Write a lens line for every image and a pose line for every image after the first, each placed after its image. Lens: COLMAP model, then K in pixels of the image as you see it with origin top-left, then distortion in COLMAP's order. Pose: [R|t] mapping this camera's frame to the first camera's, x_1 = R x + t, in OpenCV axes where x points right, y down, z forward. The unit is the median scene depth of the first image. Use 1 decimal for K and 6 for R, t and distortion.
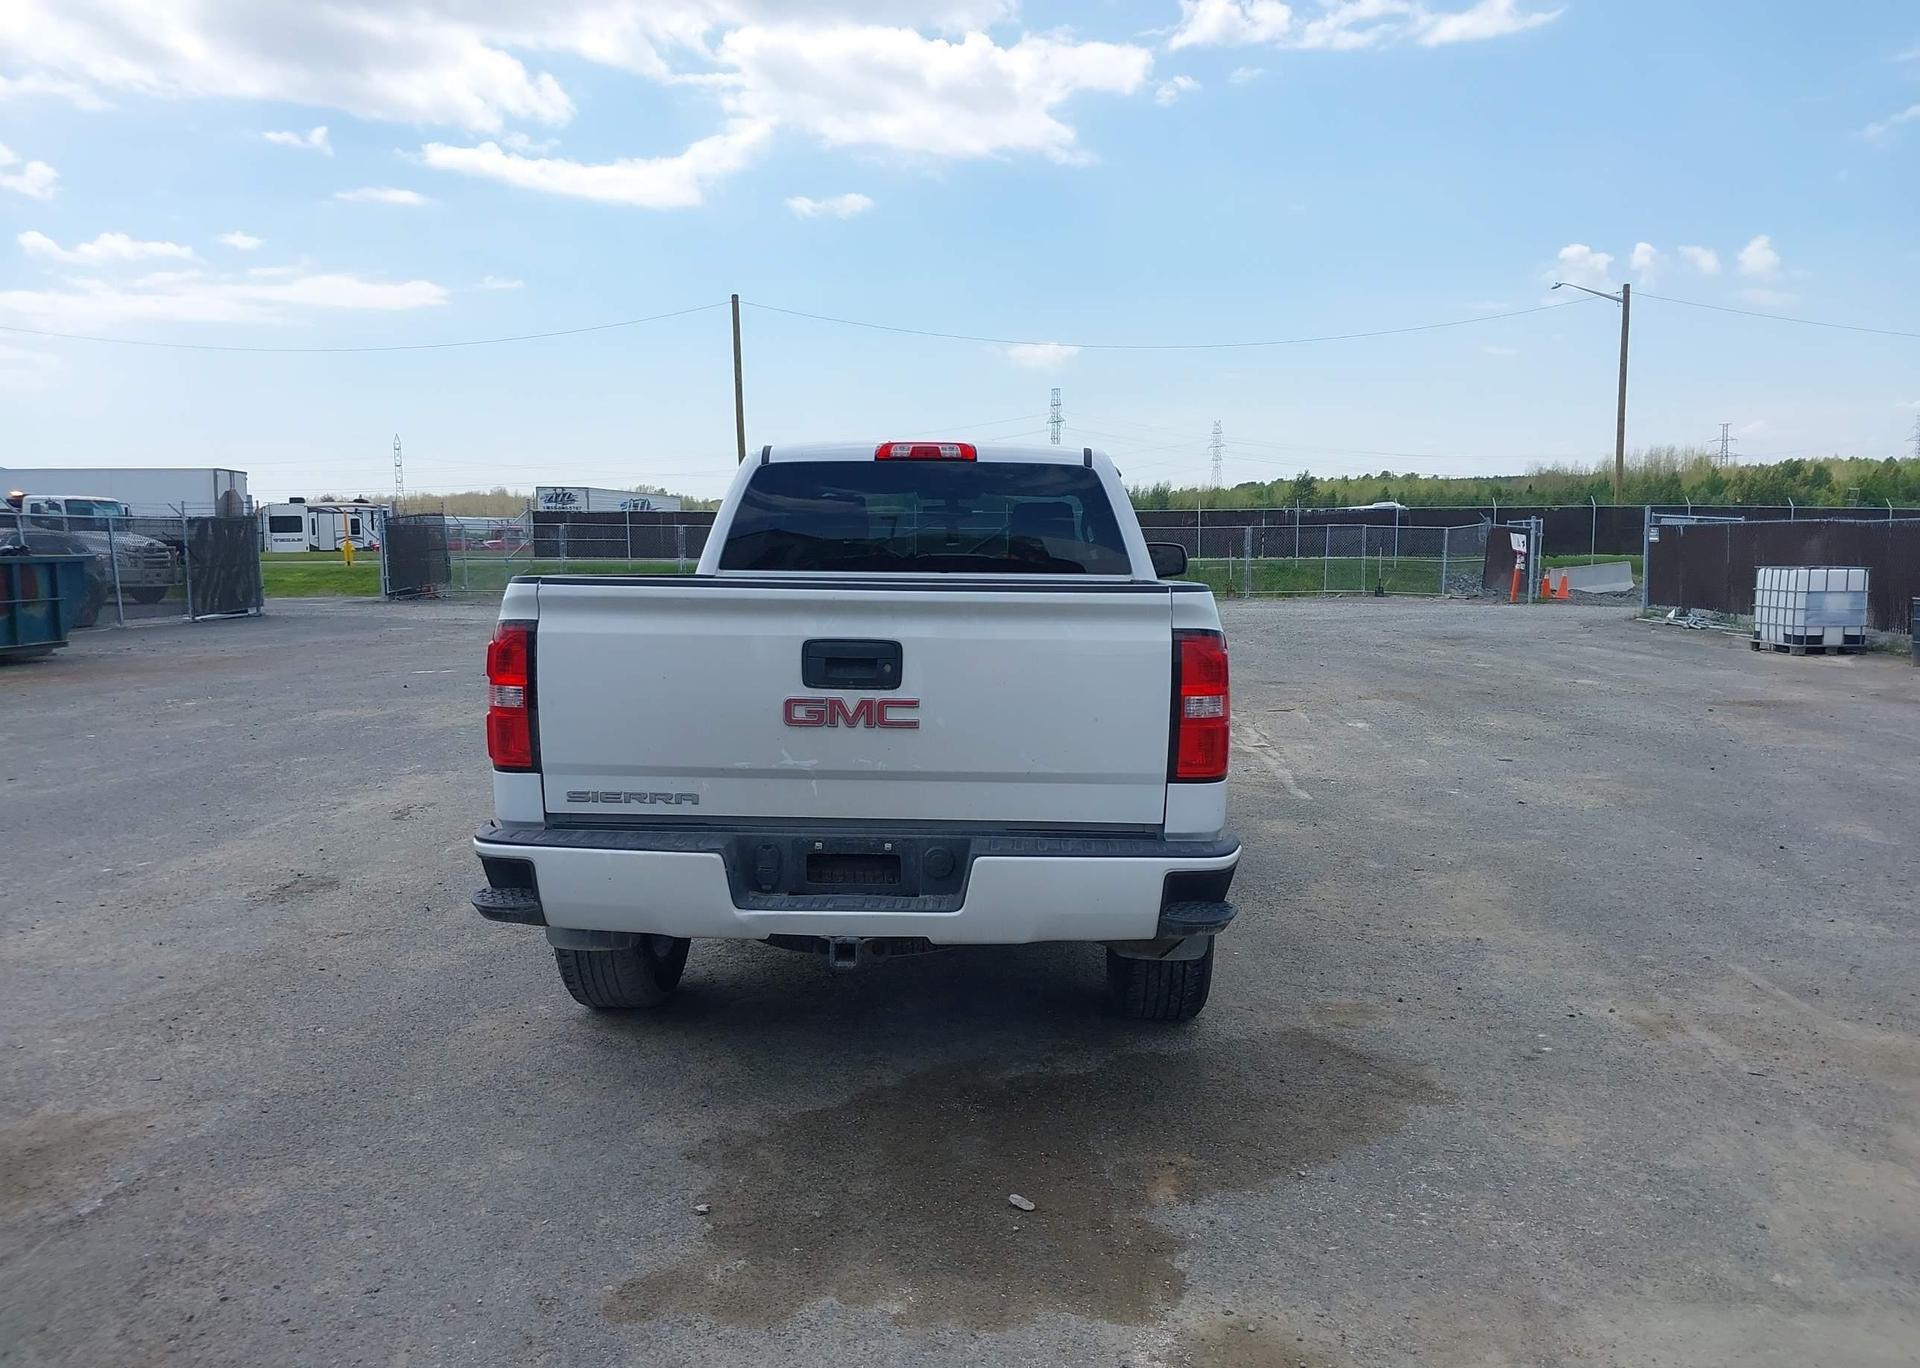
lens RADIAL K [[1501.6, 0, 966.9], [0, 1501.6, 694.9], [0, 0, 1]] dist [0.045174, -0.066764]
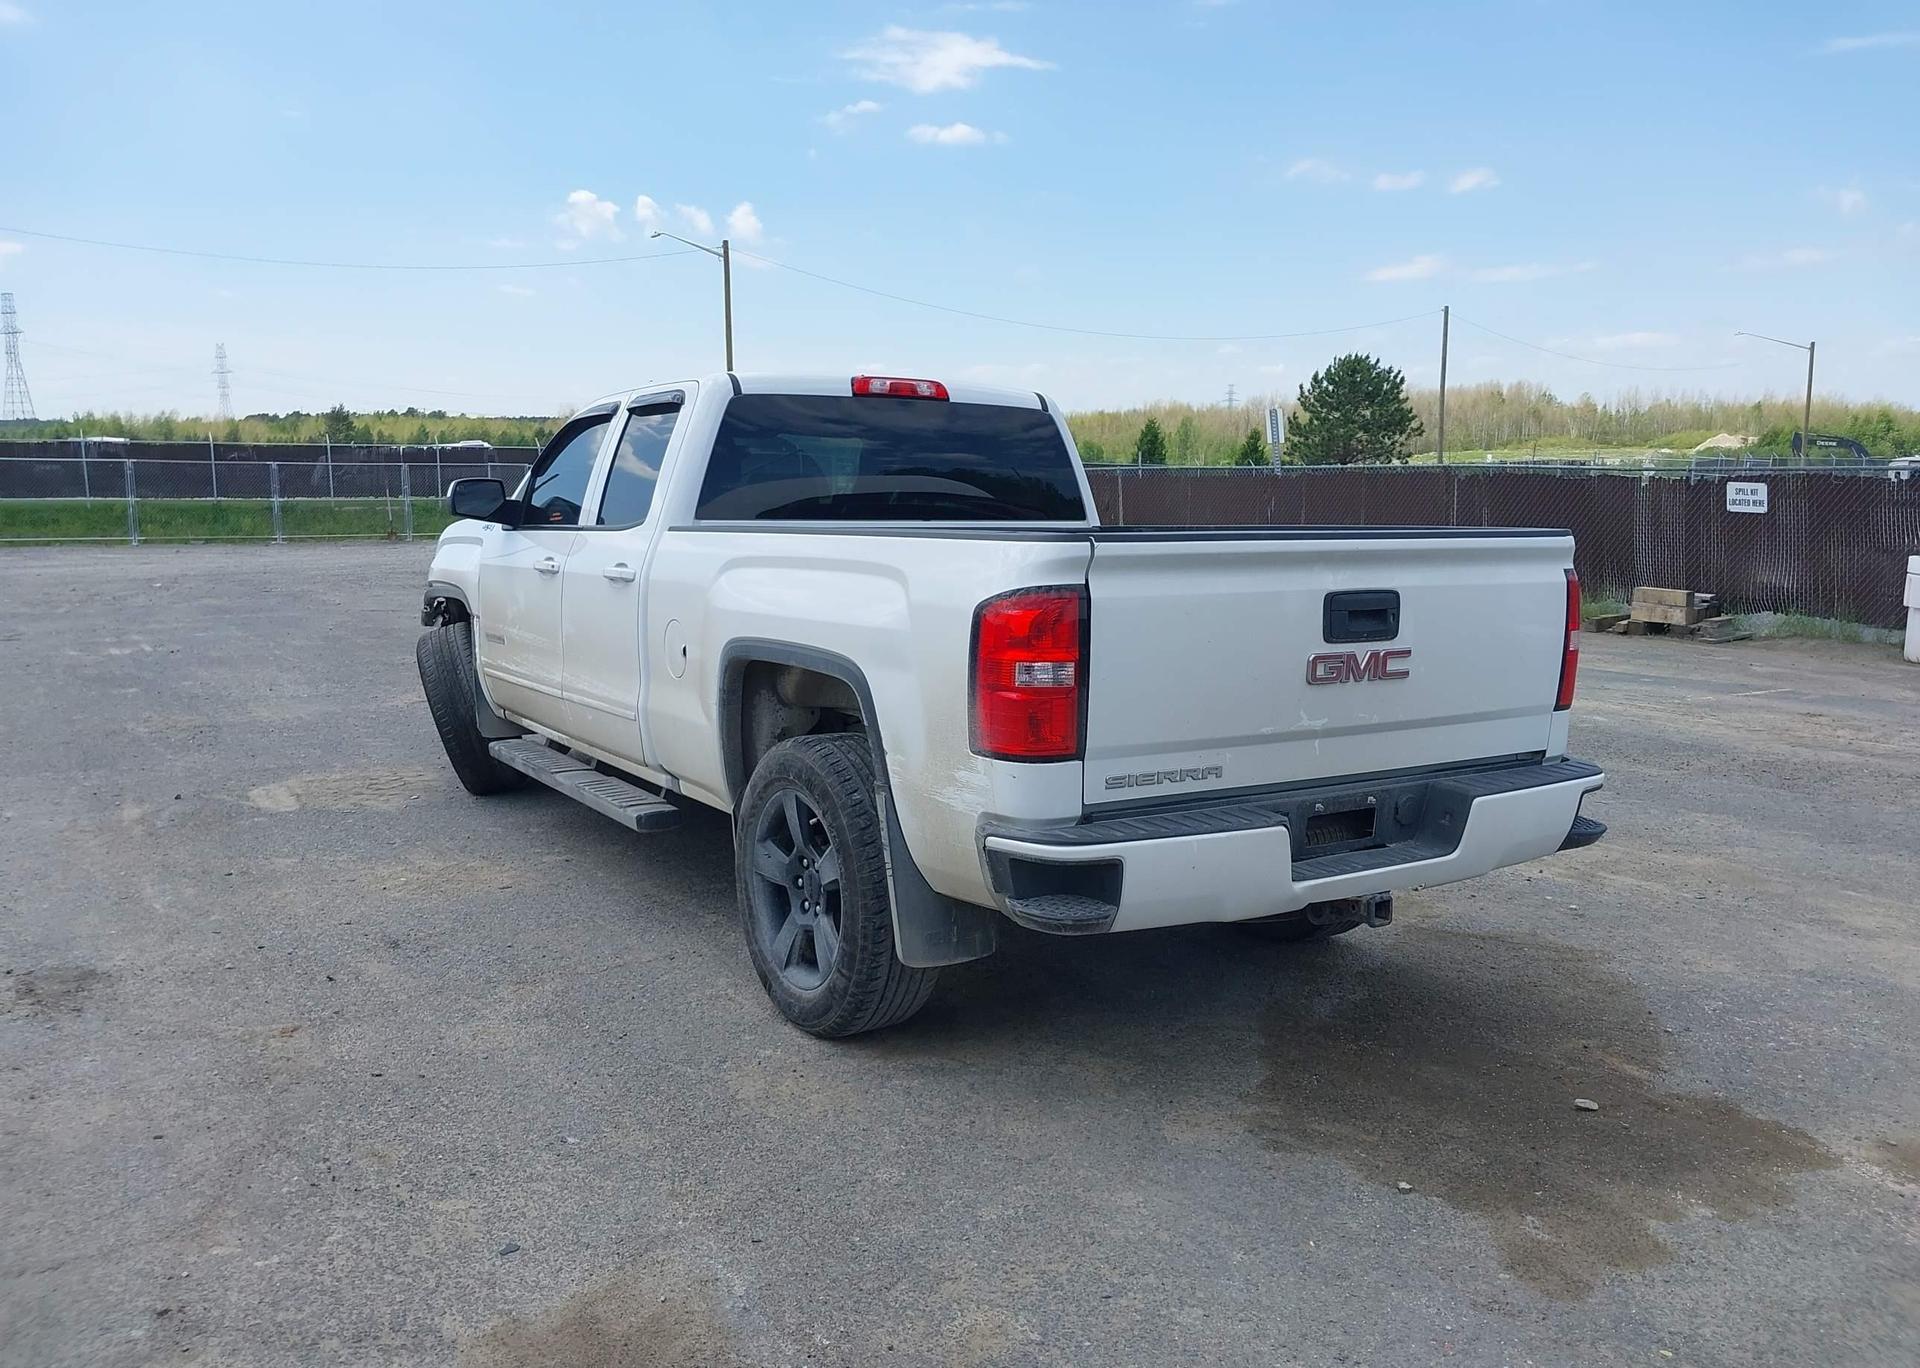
lens RADIAL K [[1501.6, 0, 966.9], [0, 1501.6, 694.9], [0, 0, 1]] dist [0.045174, -0.066764]
pose [[0.818969, -0.079010, 0.568372, -0.844276], [0.056137, 0.996756, 0.057672, -0.040424], [-0.571085, -0.015325, 0.820748, 0.337840]]
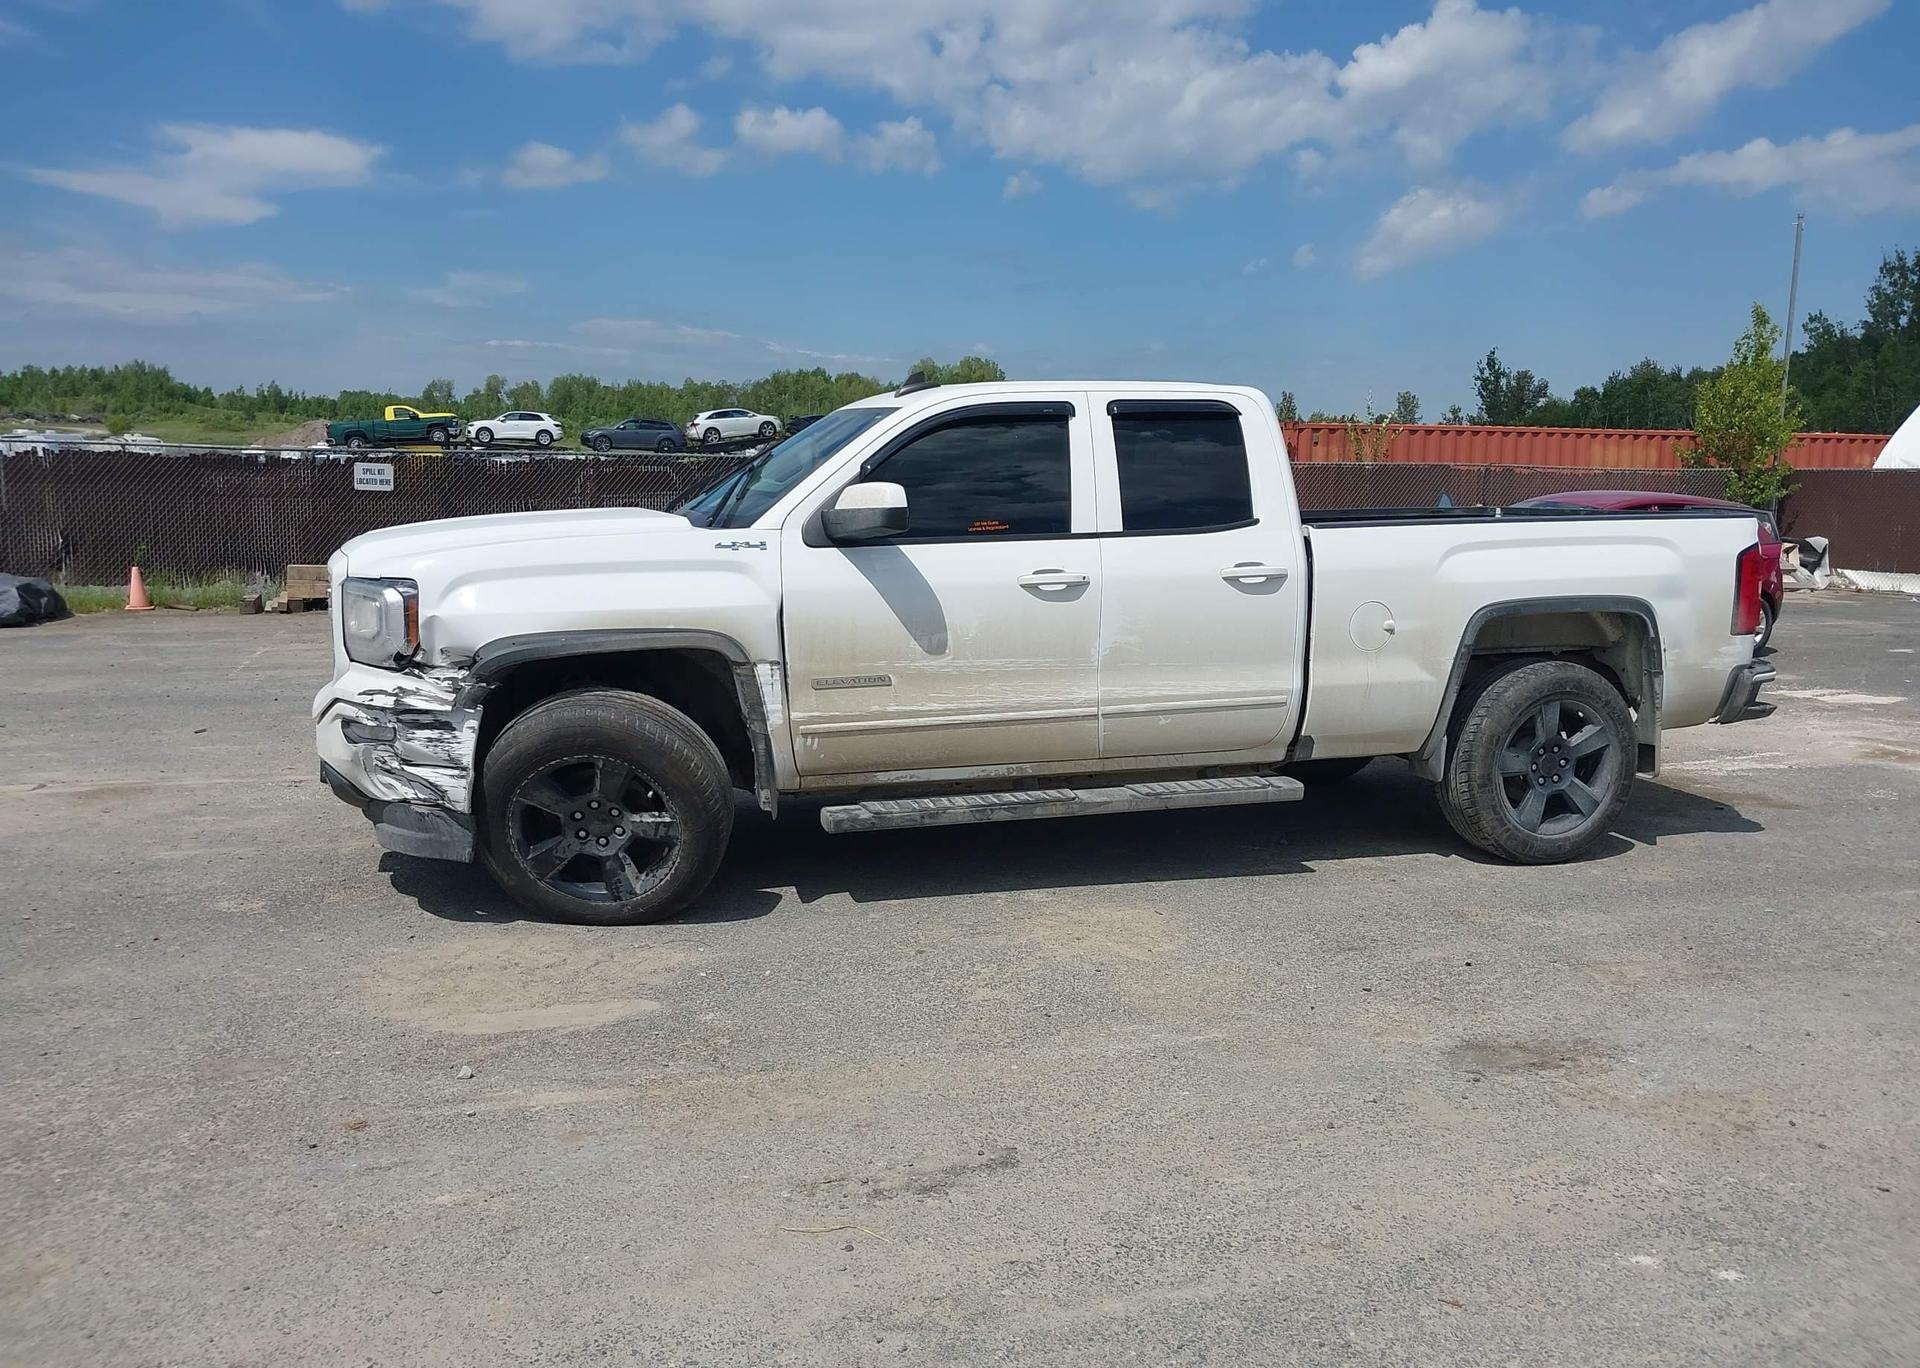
lens RADIAL K [[1501.6, 0, 966.9], [0, 1501.6, 694.9], [0, 0, 1]] dist [0.045174, -0.066764]
pose [[-0.340484, -0.145675, 0.928897, -1.612150], [0.082770, 0.979446, 0.183942, -0.268151], [-0.936600, 0.139515, -0.321428, 2.426571]]
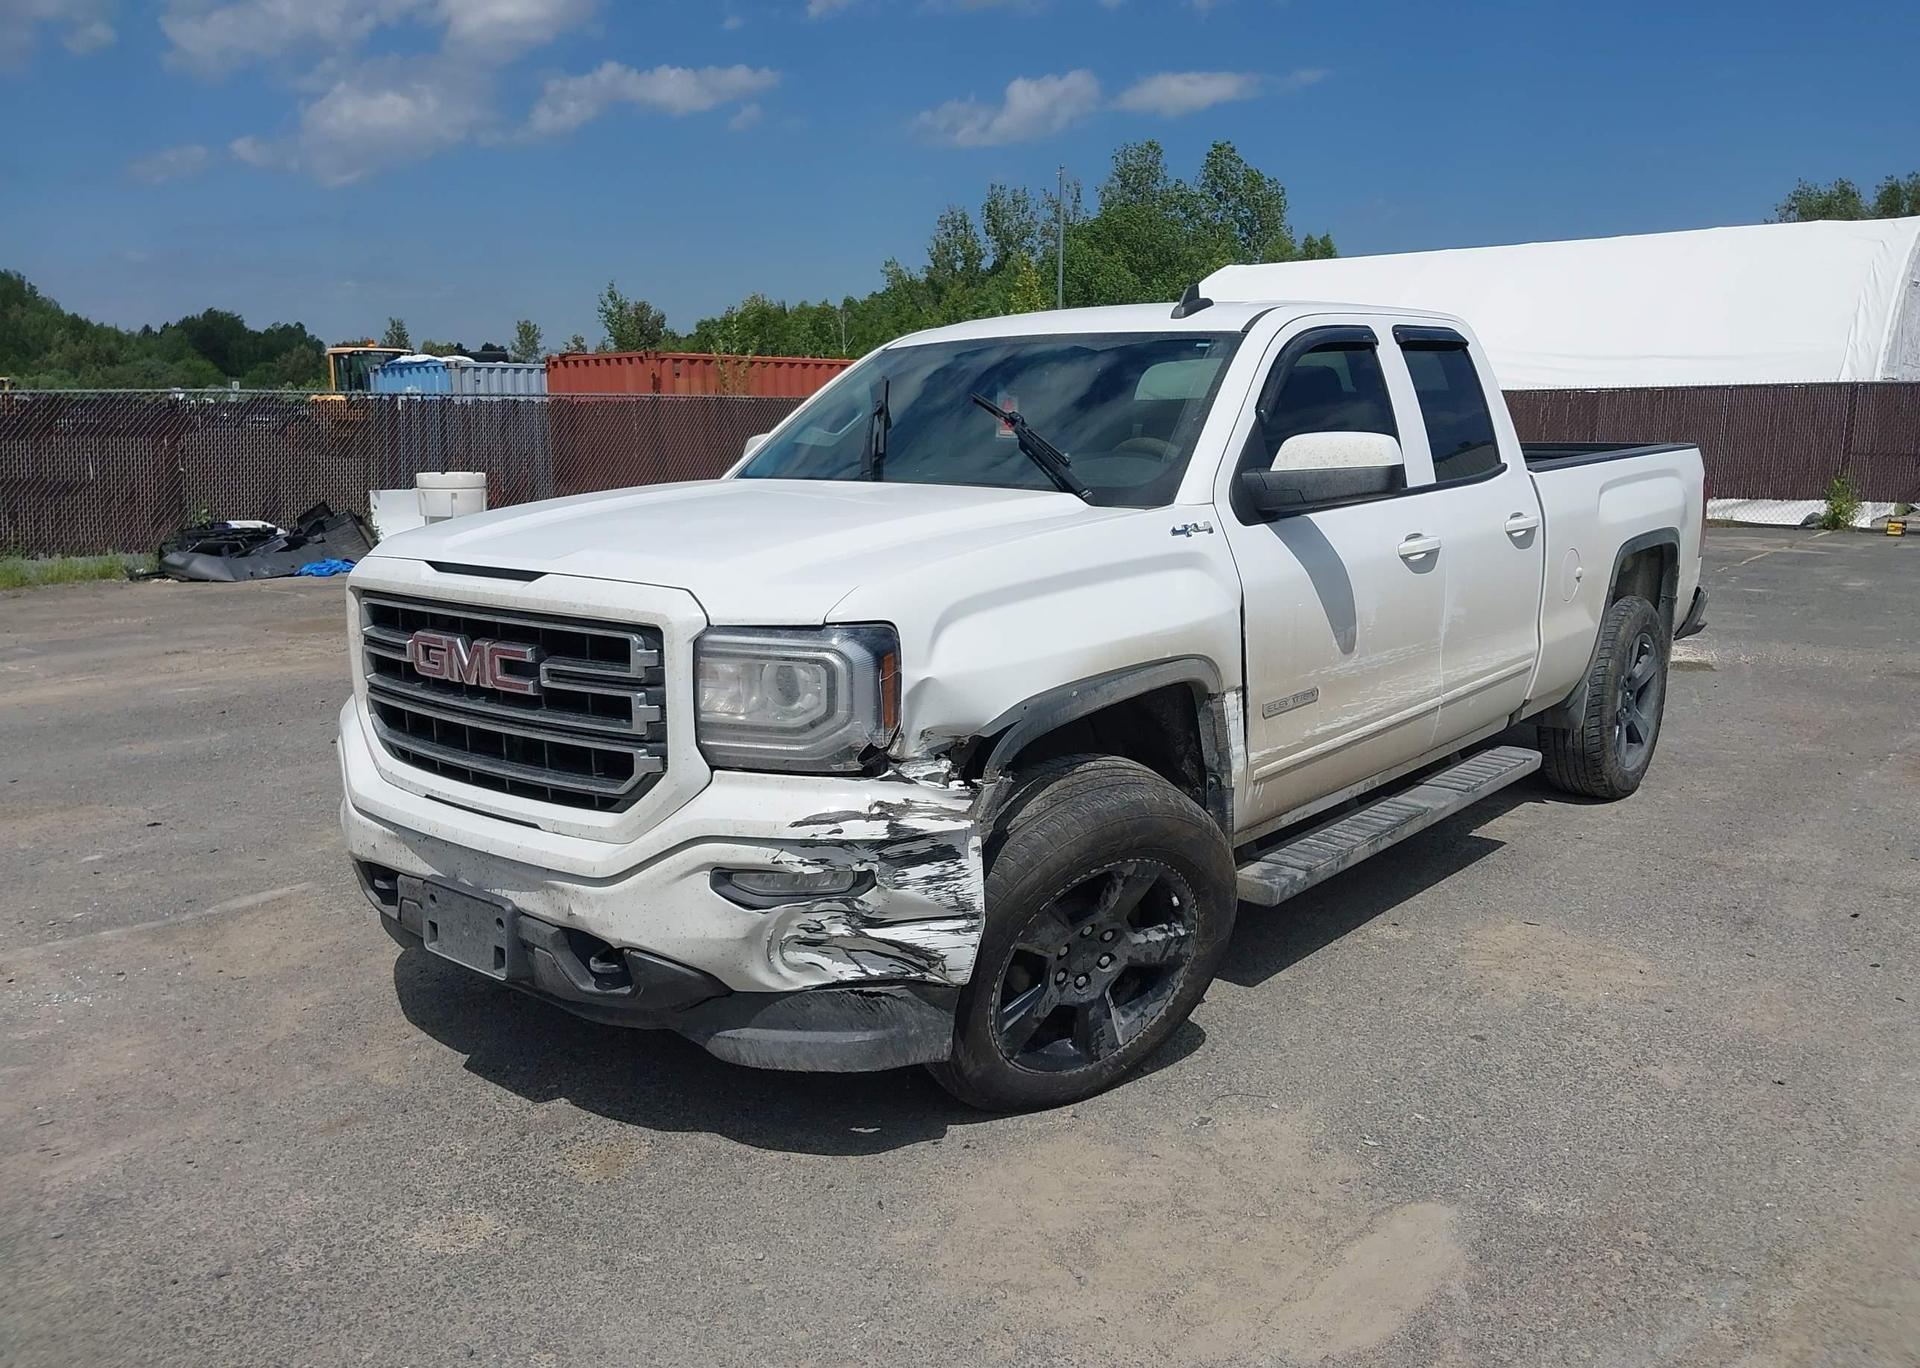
lens RADIAL K [[1508.8, 0, 960.0], [0, 1508.8, 684.0], [0, 0, 1]] dist [0.080346, -0.140926]
pose [[-0.793261, -0.110865, 0.598703, -0.738494], [0.062405, 0.963302, 0.261064, -0.334975], [-0.605675, 0.244454, -0.757232, 3.009845]]
